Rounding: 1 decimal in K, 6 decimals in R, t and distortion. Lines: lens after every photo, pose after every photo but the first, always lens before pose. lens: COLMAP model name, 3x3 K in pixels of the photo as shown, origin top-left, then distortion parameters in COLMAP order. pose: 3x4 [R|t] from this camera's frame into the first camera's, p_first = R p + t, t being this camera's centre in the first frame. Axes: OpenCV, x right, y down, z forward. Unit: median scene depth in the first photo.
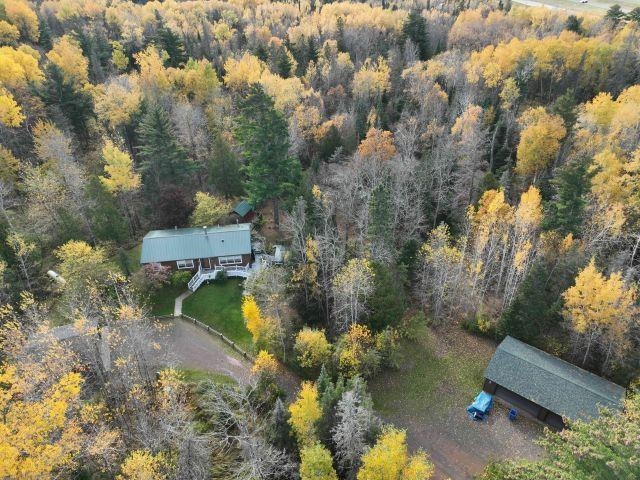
lens RADIAL K [[486.7, 0, 319.7], [0, 486.7, 241.7], [0, 0, 1]] dist [0.039998, -0.017741]
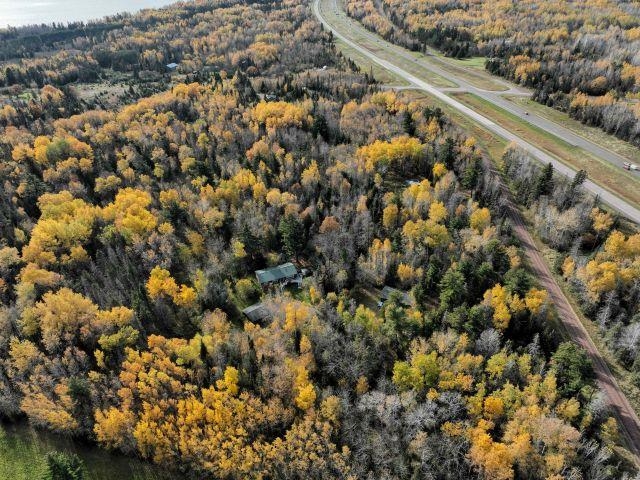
lens RADIAL K [[486.7, 0, 319.7], [0, 486.7, 239.5], [0, 0, 1]] dist [0.039998, -0.017741]
pose [[0.970965, -0.144886, 0.190353, -0.580904], [0.146035, 0.989247, 0.008054, -0.192878], [-0.189473, 0.019978, 0.981683, -1.983503]]
